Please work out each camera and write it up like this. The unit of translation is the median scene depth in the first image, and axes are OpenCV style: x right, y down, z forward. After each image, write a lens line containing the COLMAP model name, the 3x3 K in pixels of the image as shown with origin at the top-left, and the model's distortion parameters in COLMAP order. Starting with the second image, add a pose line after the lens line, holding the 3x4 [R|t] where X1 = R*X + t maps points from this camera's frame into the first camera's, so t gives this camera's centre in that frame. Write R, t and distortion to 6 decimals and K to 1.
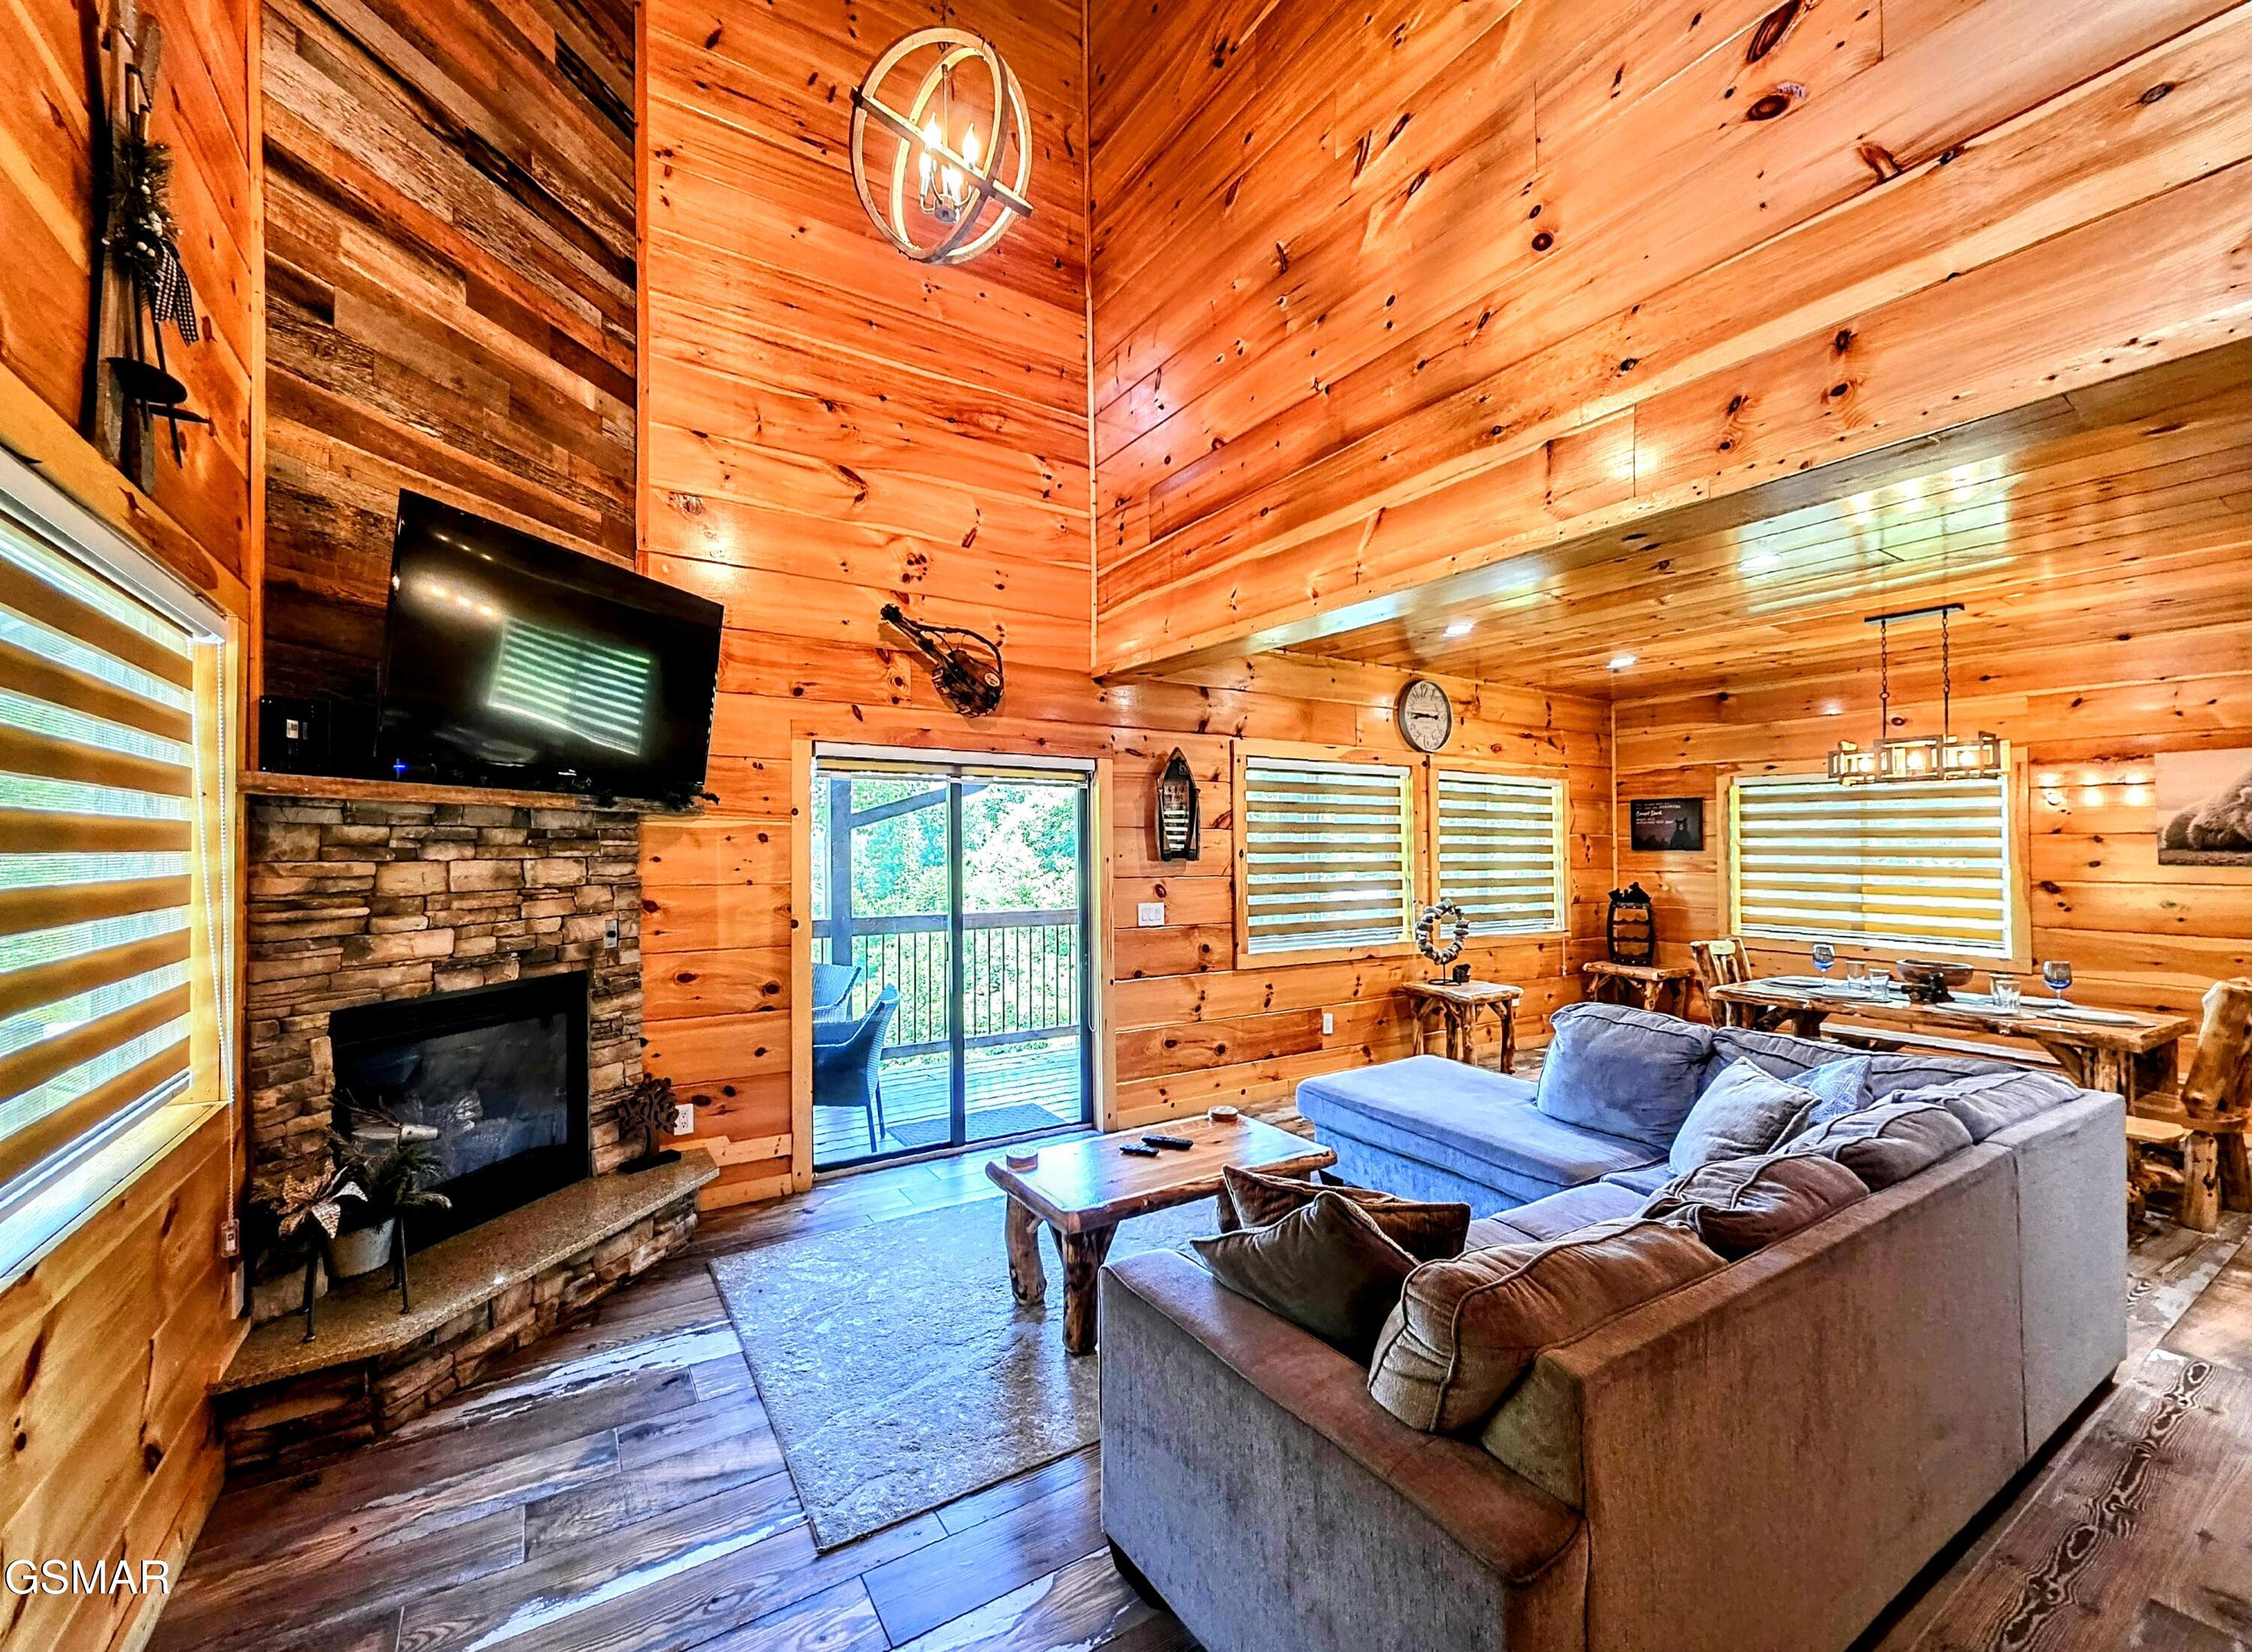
lens RADIAL K [[926.8, 0, 1125.9], [0, 926.8, 832.8], [0, 0, 1]] dist [-0.000470, -0.000053]
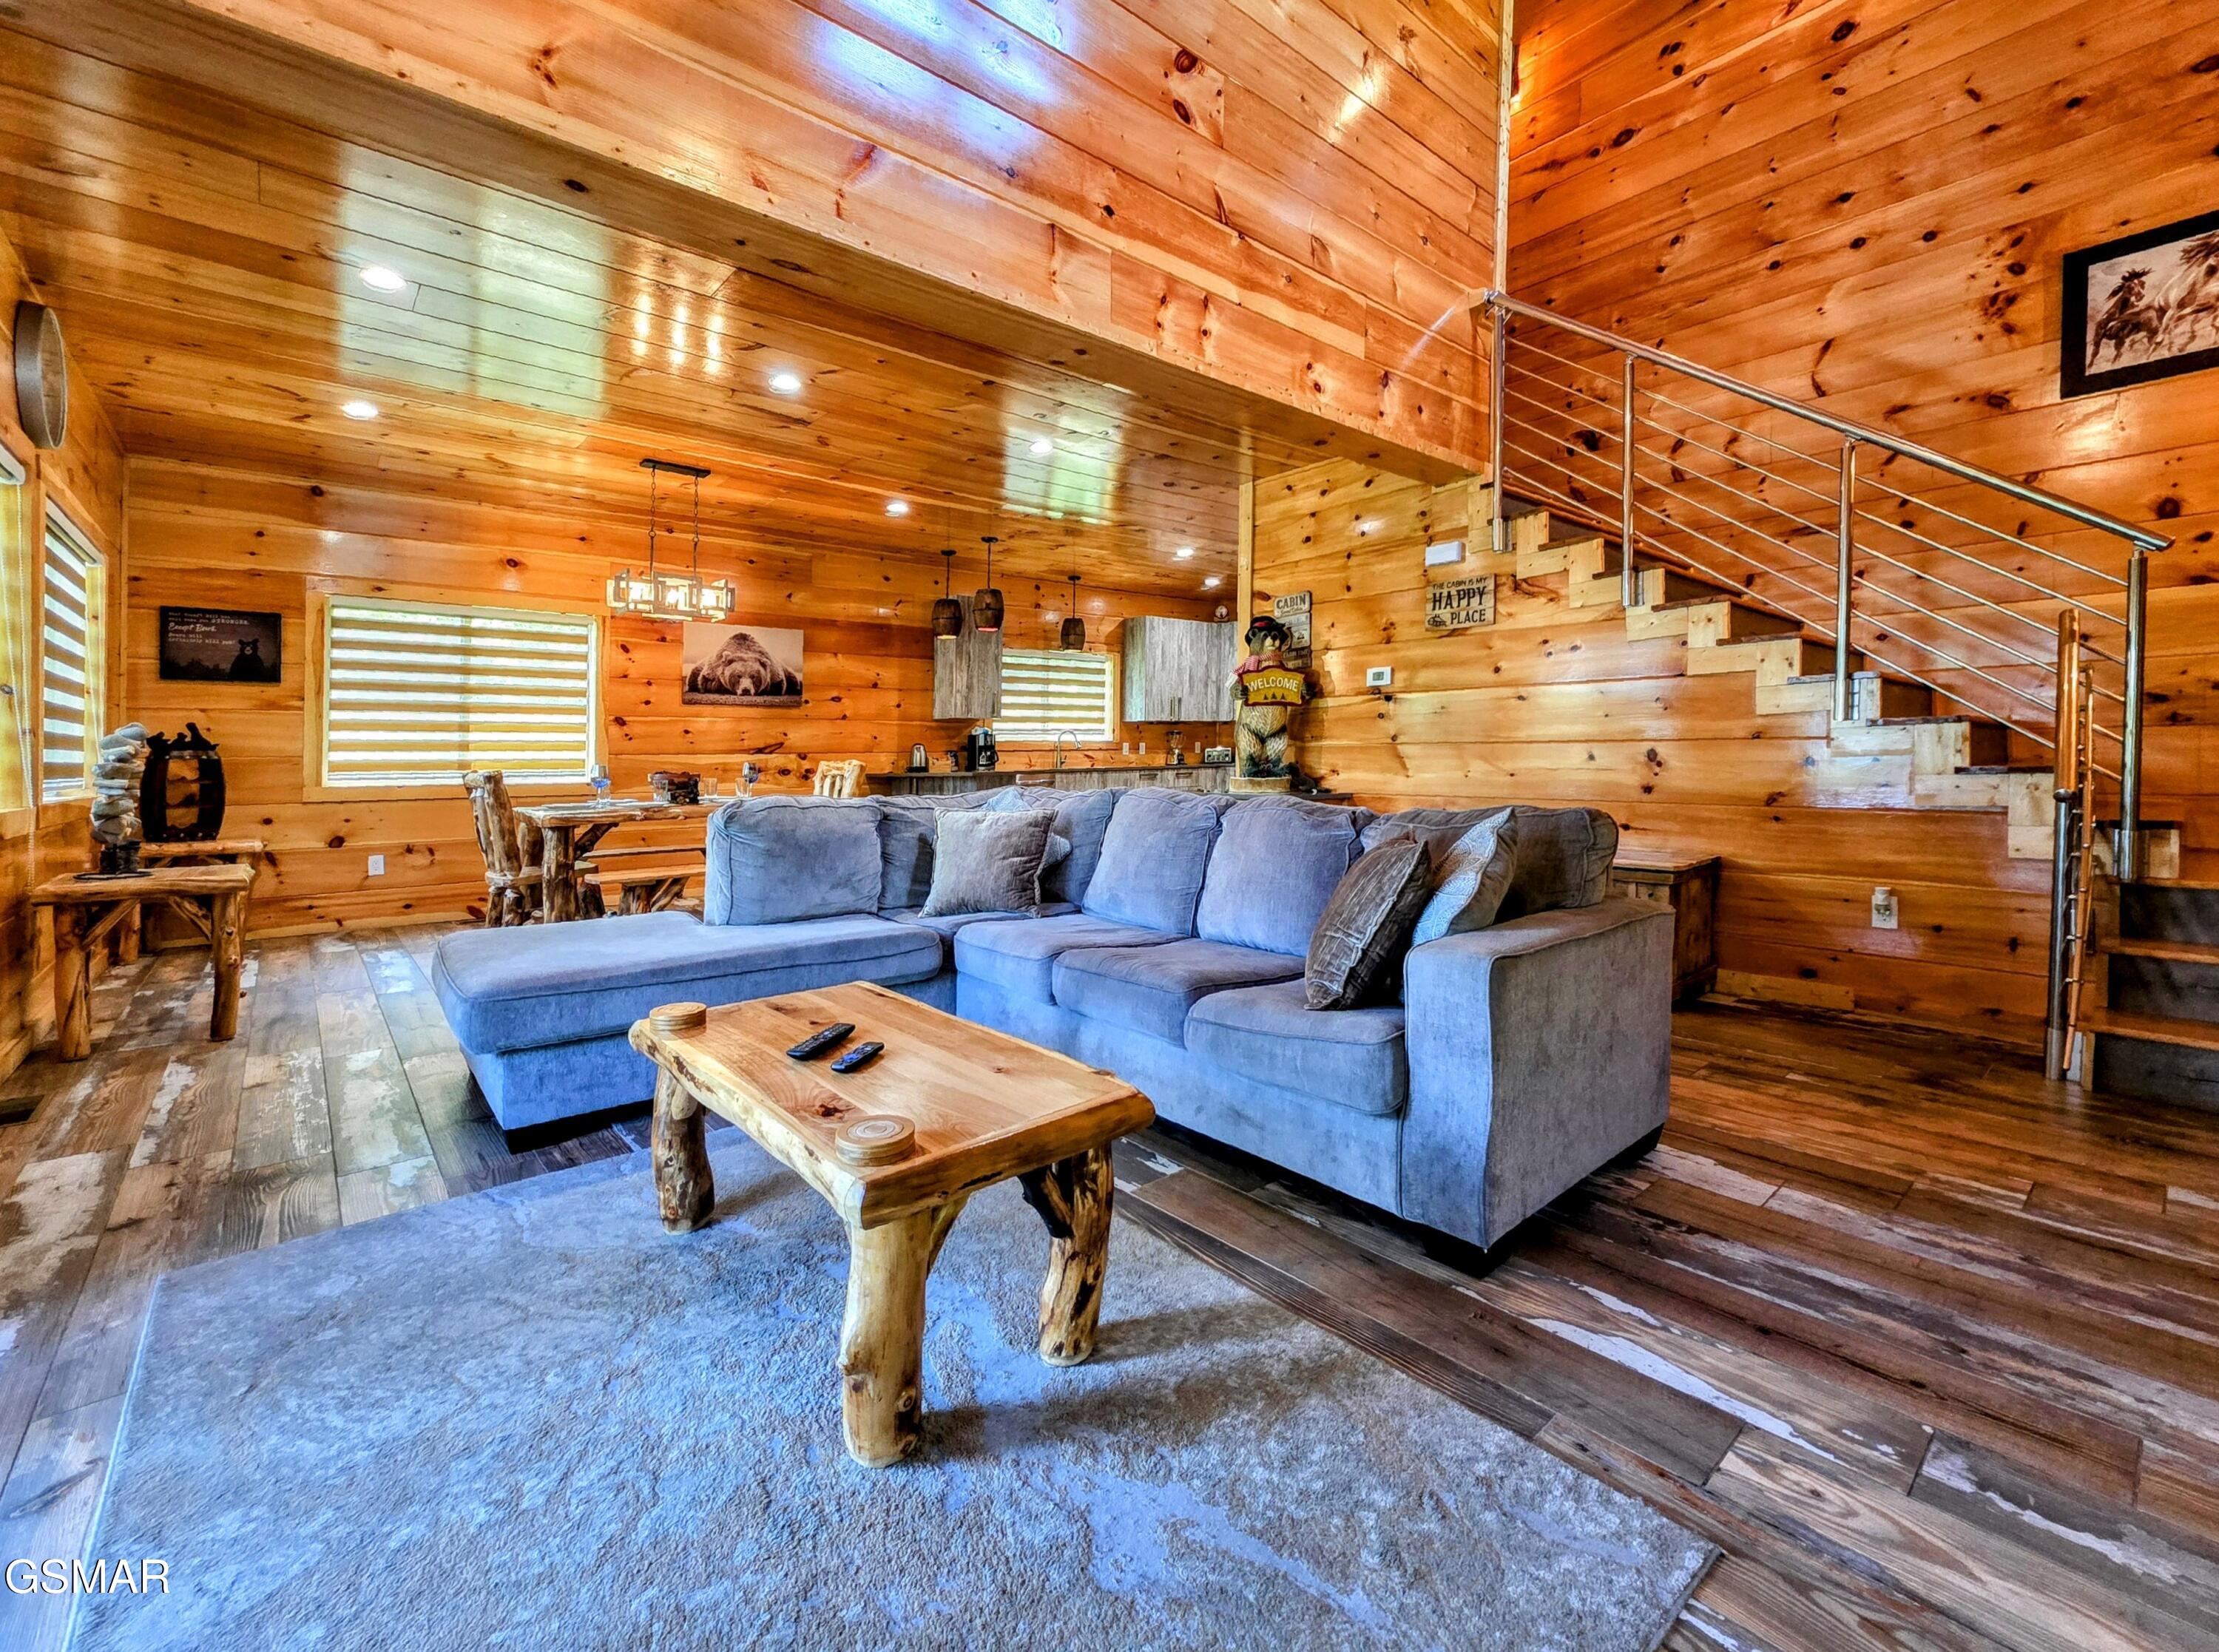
lens RADIAL K [[906.4, 0, 1111.5], [0, 906.4, 826.9], [0, 0, 1]] dist [-0.001901, -0.000134]
pose [[-0.112875, -0.100577, 0.988506, -0.239171], [-0.013341, 0.994927, 0.099707, 0.055588], [-0.993520, -0.001933, -0.113644, 0.379290]]
